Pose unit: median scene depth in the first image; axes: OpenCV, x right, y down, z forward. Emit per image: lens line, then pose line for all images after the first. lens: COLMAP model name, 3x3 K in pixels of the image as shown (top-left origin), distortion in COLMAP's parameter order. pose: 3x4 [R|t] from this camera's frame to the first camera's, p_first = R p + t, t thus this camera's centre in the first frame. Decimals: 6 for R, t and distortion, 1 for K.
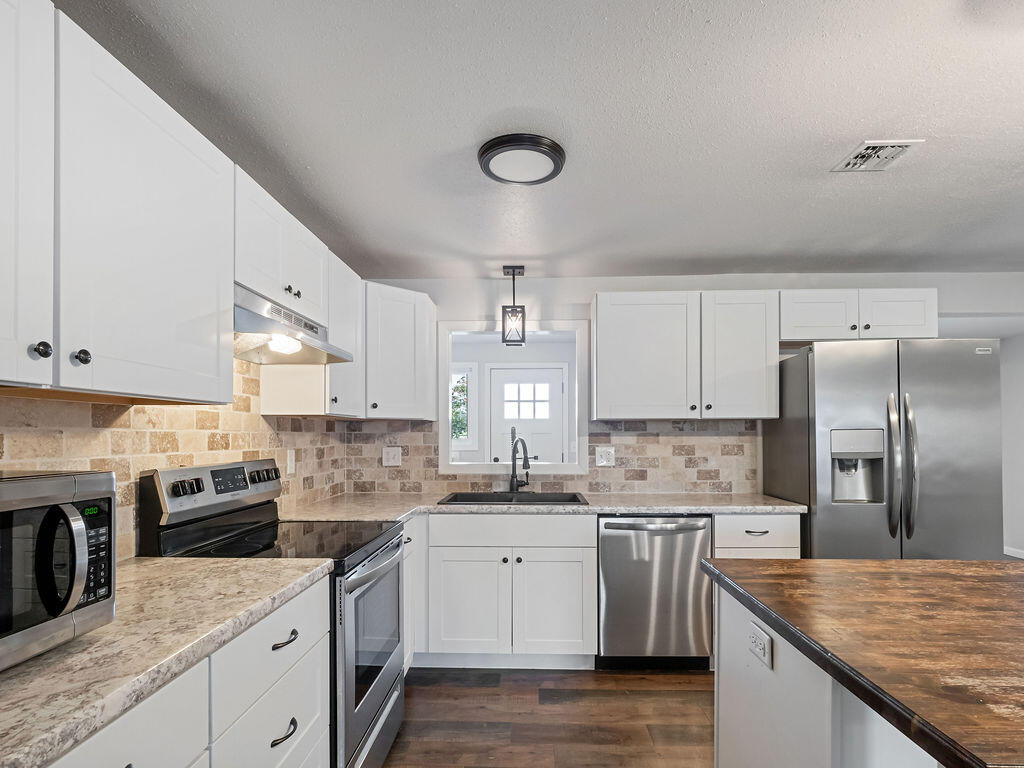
lens RADIAL K [[532.9, 0, 512.7], [0, 532.9, 432.4], [0, 0, 1]] dist [0.002108, 0.000019]
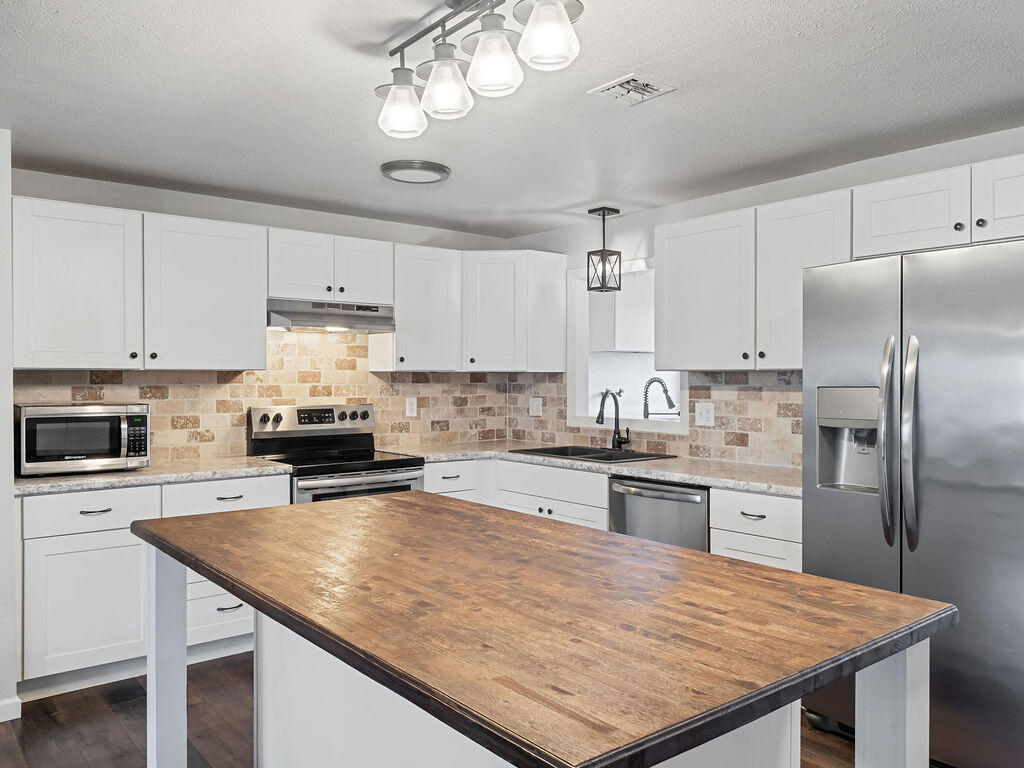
lens RADIAL K [[773.2, 0, 507.2], [0, 773.2, 383.2], [0, 0, 1]] dist [0.006392, 0.000077]
pose [[0.655700, 0.008044, -0.754979, 0.885586], [0.001302, 0.999930, 0.011784, -0.018235], [0.755021, -0.008710, 0.655643, -0.018988]]
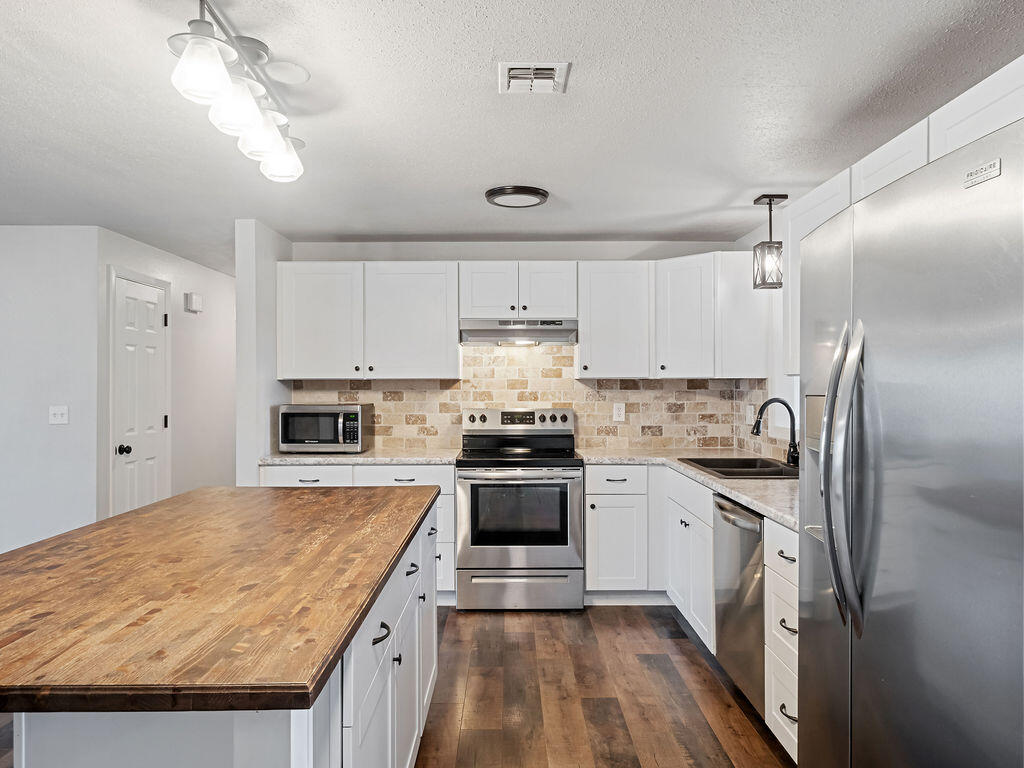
lens RADIAL K [[673.4, 0, 511.1], [0, 673.4, 384.0], [0, 0, 1]] dist [0.004037, 0.000932]
pose [[0.042152, 0.000062, -0.999111, 1.010597], [0.006408, 0.999979, 0.000332, -0.014785], [0.999091, -0.006416, 0.042151, 0.525980]]
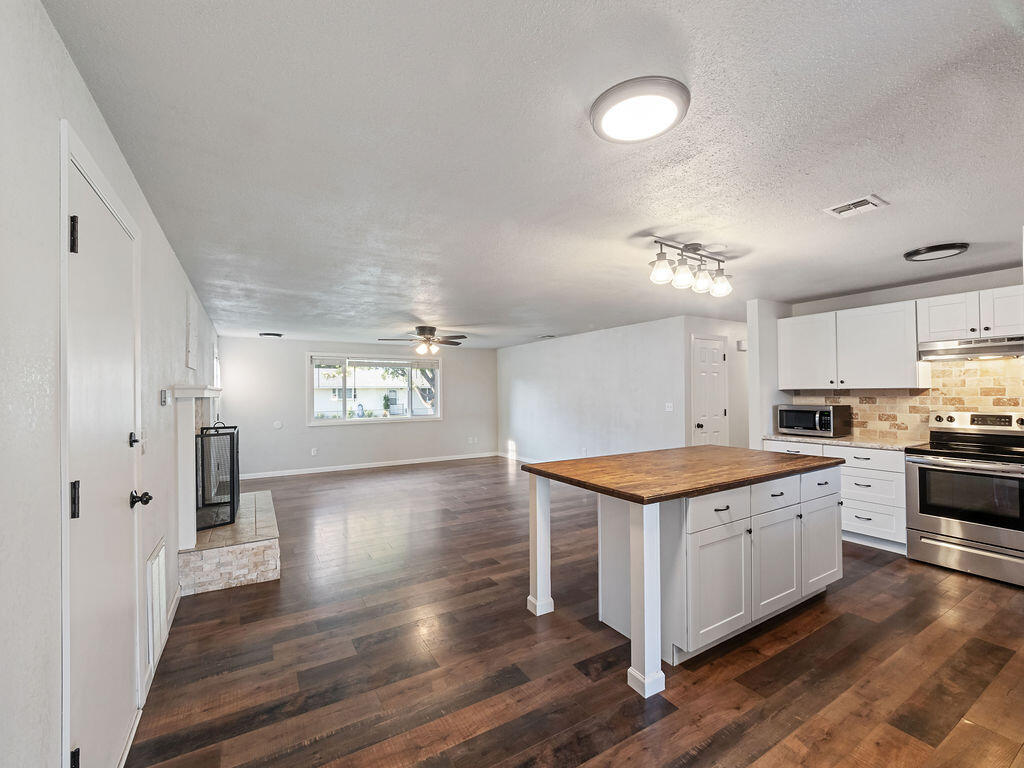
lens RADIAL K [[436.5, 0, 516.7], [0, 436.5, 387.4], [0, 0, 1]] dist [-0.011021, 0.000787]
pose [[-0.835460, 0.004322, -0.549534, 1.169027], [0.013552, 0.999827, -0.012740, -0.026222], [0.549384, -0.018091, -0.835374, 0.830811]]
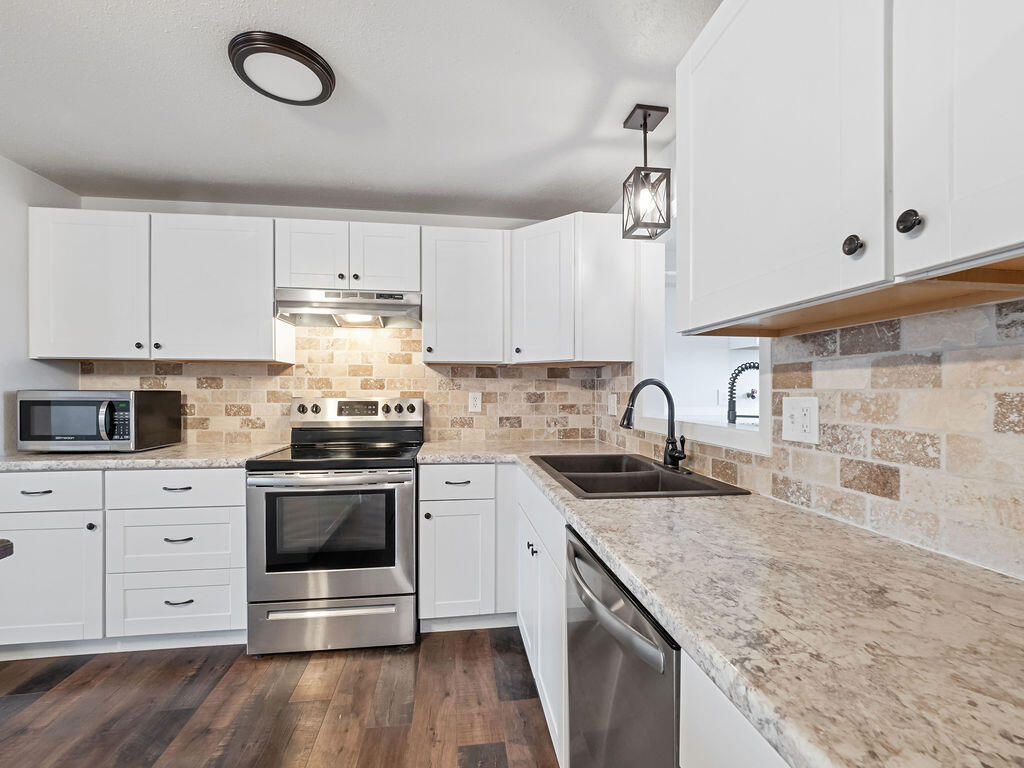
lens RADIAL K [[436.5, 0, 510.0], [0, 436.5, 393.1], [0, 0, 1]] dist [-0.011021, 0.000787]
pose [[0.176063, 0.005173, -0.984365, 0.473007], [0.000619, 0.999985, 0.005366, 0.022538], [0.984379, -0.001554, 0.176058, 0.721420]]
